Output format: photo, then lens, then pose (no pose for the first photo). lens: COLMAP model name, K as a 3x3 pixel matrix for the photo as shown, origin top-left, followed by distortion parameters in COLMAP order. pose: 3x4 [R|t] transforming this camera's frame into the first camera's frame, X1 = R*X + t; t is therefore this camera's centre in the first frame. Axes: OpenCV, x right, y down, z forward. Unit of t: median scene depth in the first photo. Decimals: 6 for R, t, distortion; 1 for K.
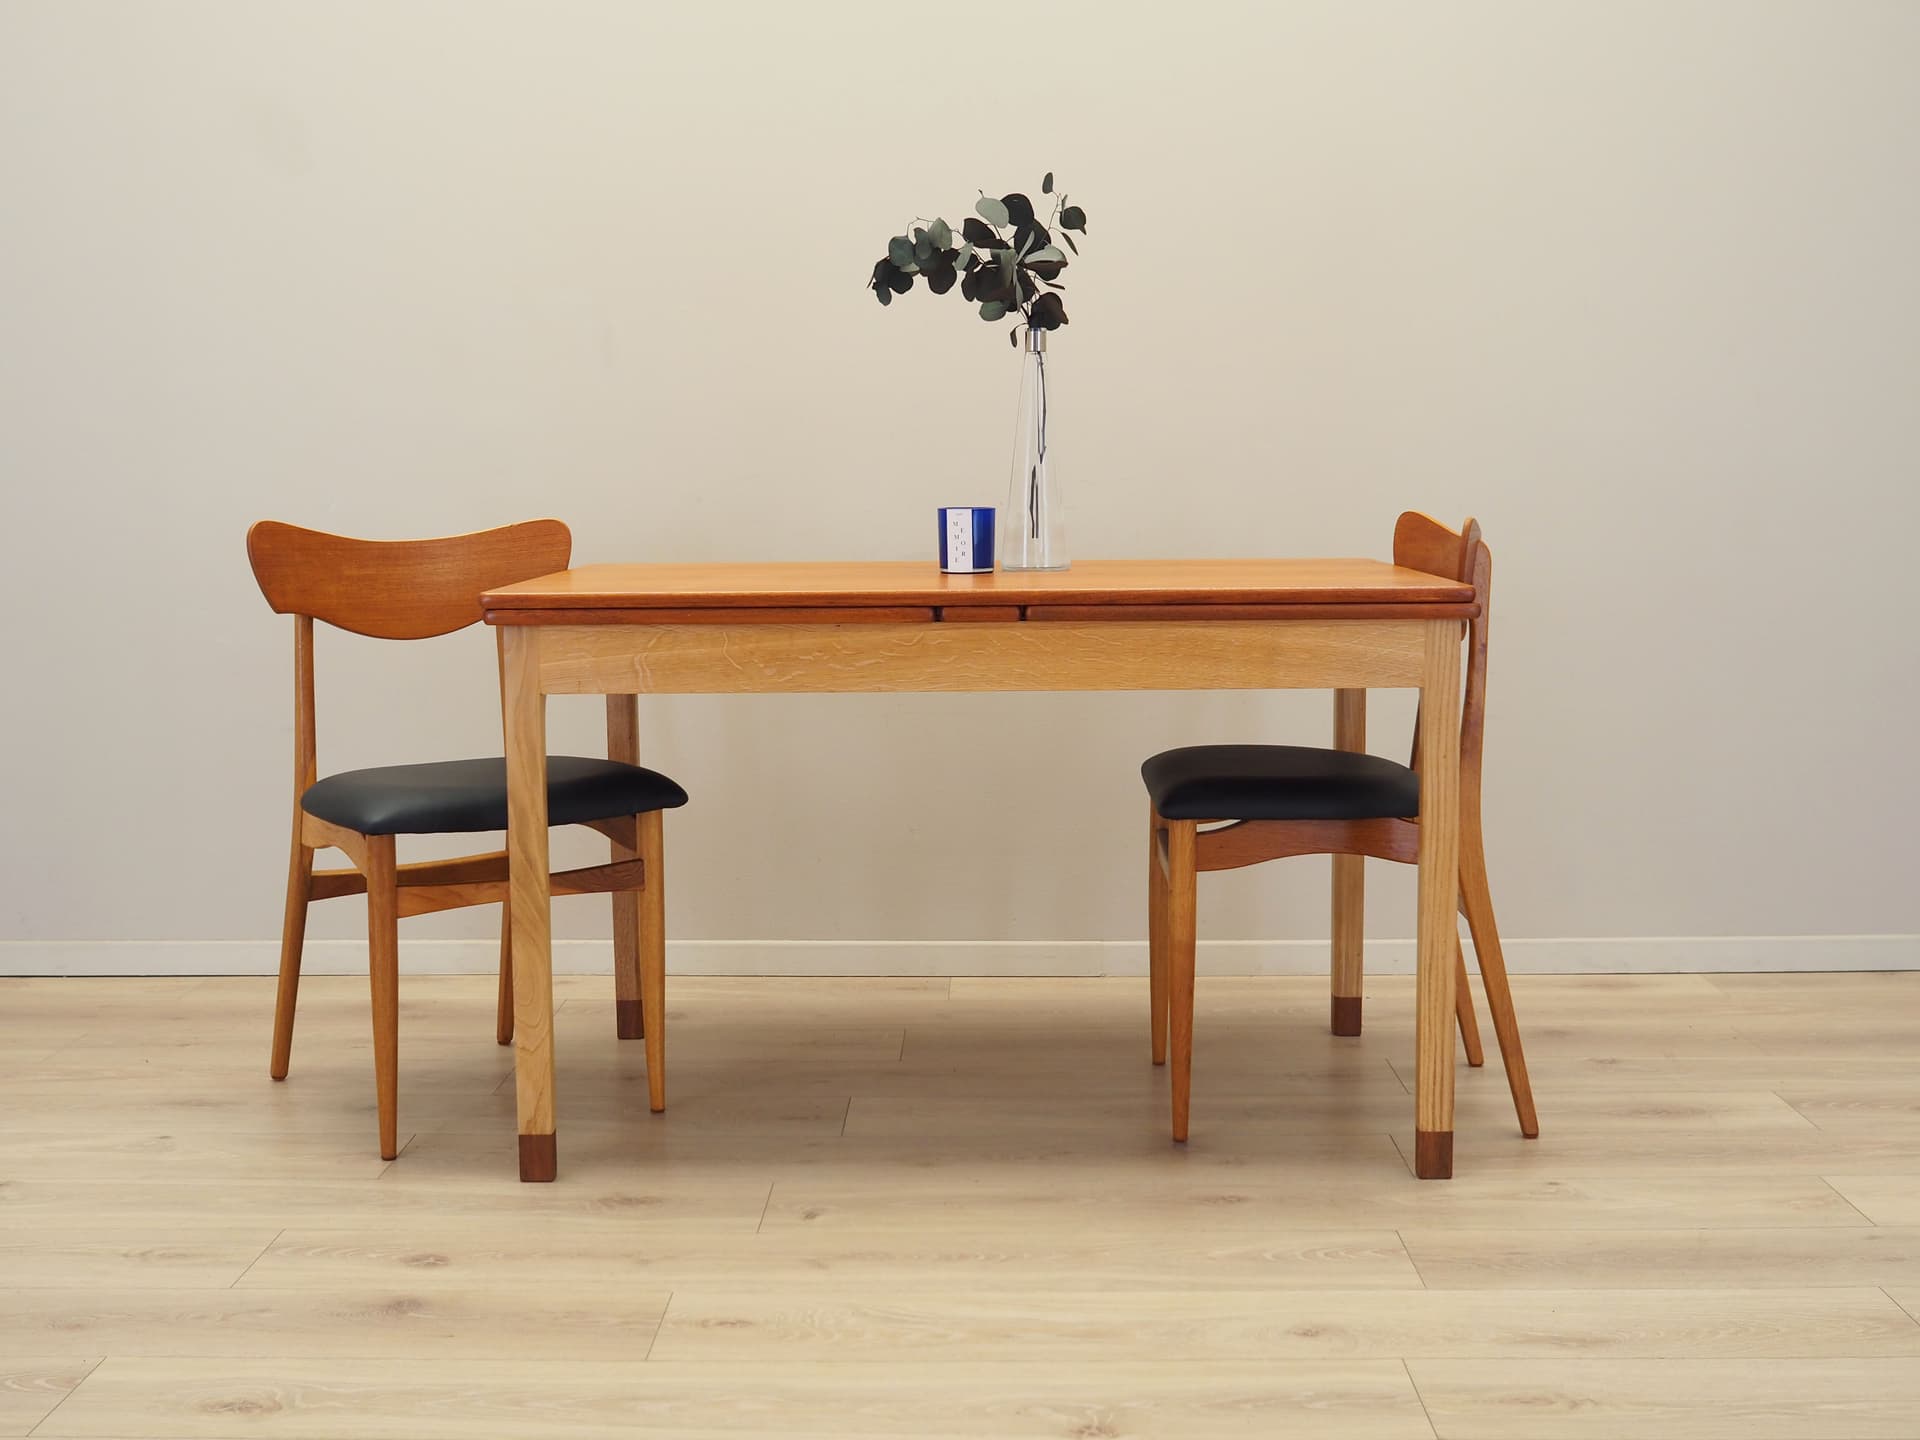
lens RADIAL K [[2262.2, 0, 975.5], [0, 2262.2, 772.6], [0, 0, 1]] dist [-0.015792, 0.002016]
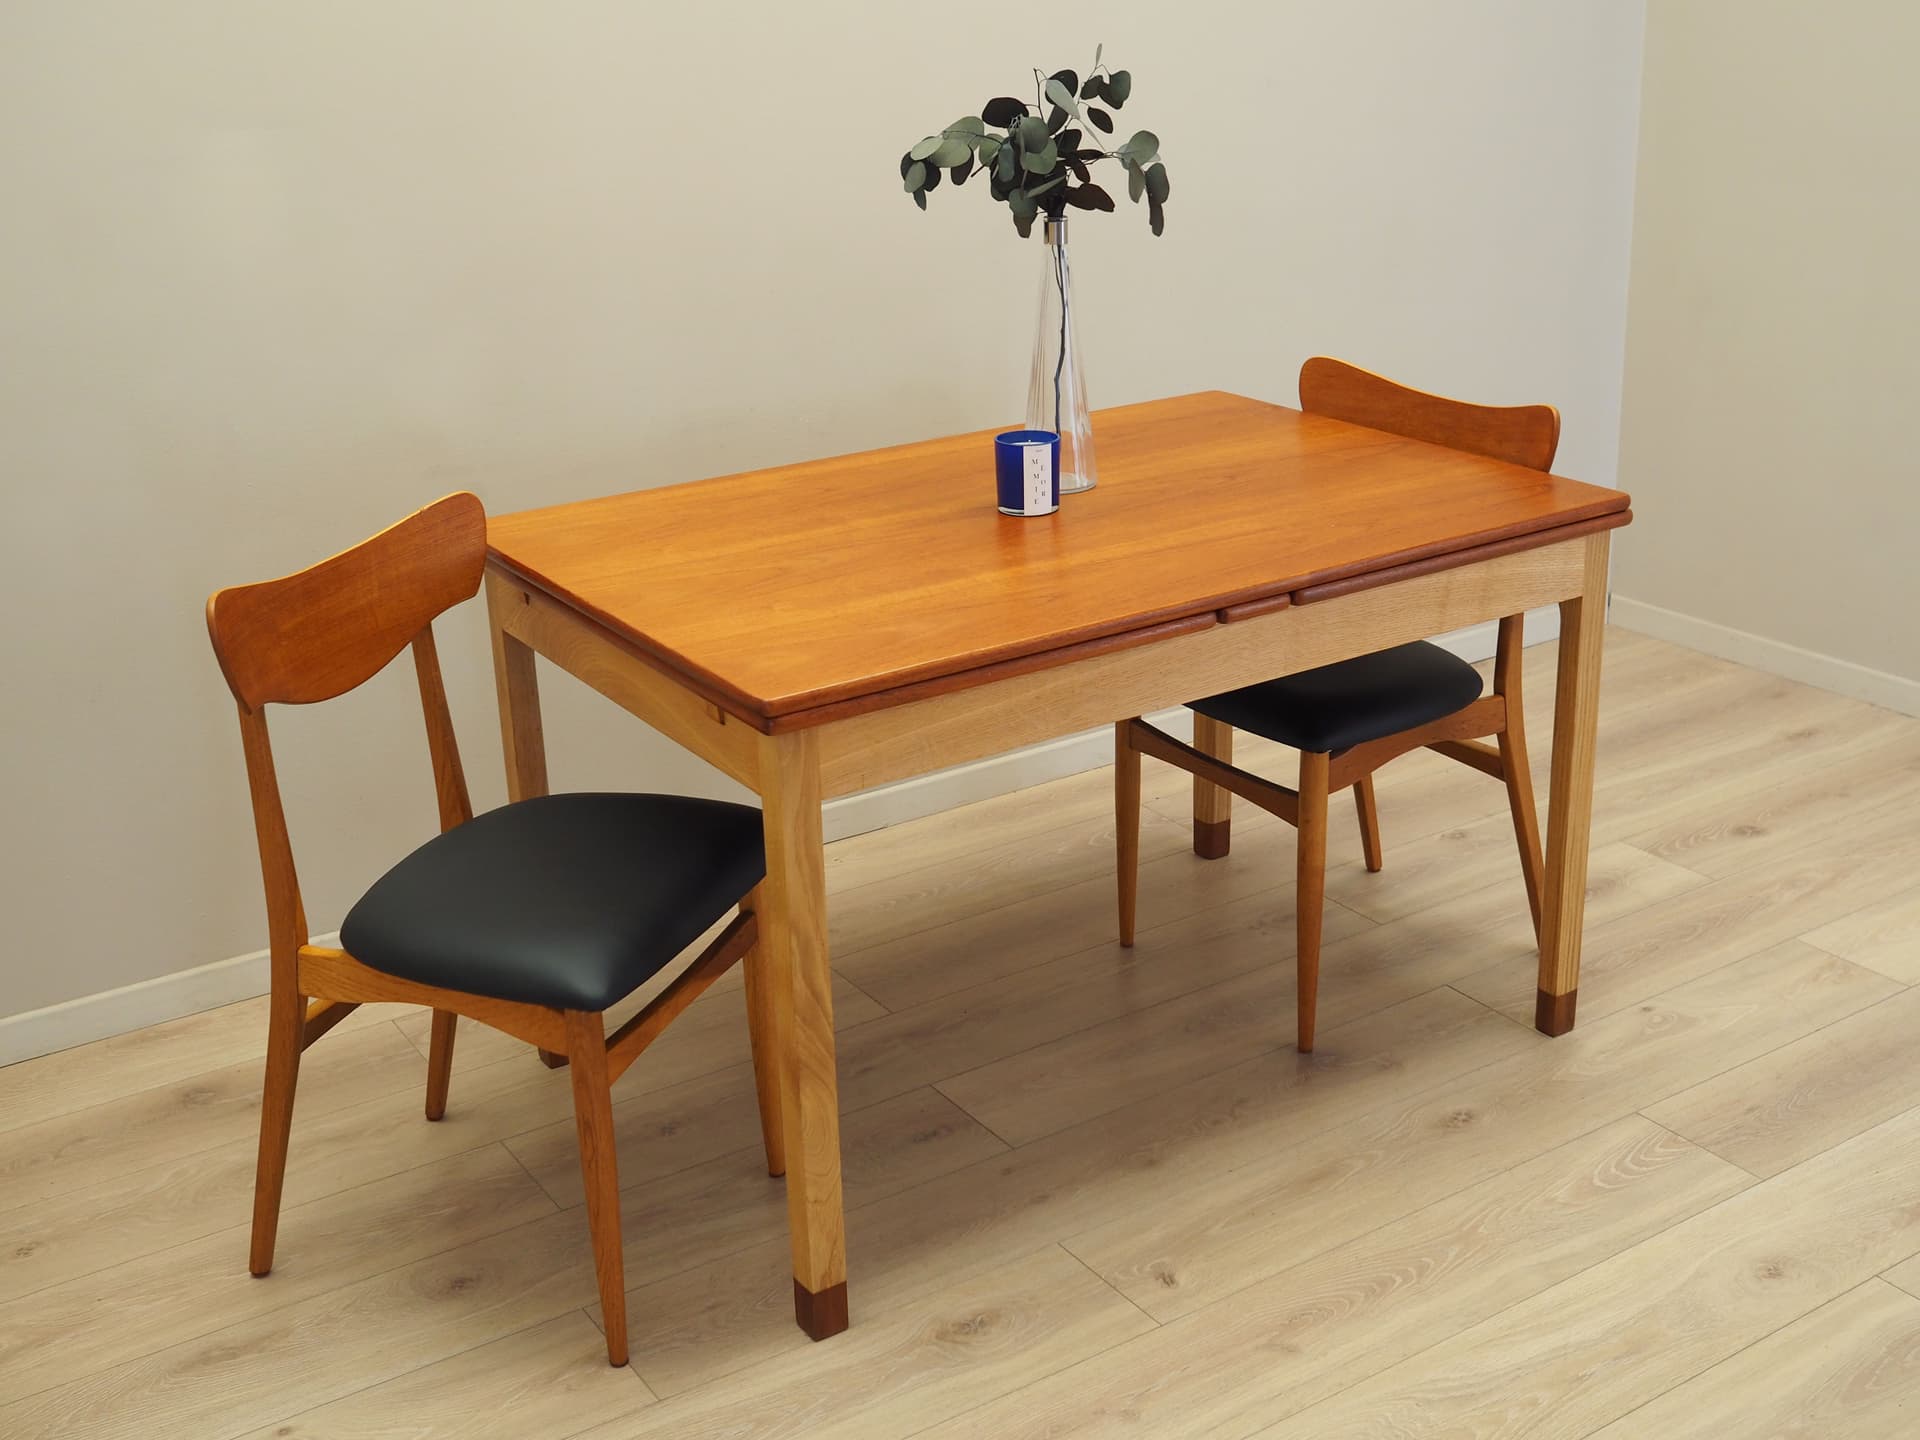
lens RADIAL K [[2155.3, 0, 960.0], [0, 2155.3, 720.0], [0, 0, 1]] dist [-0.015924, -0.001171]
pose [[0.828776, -0.211392, 0.518116, -0.529538], [0.096776, 0.966094, 0.239366, -0.234994], [-0.551149, -0.148239, 0.821133, 0.341695]]
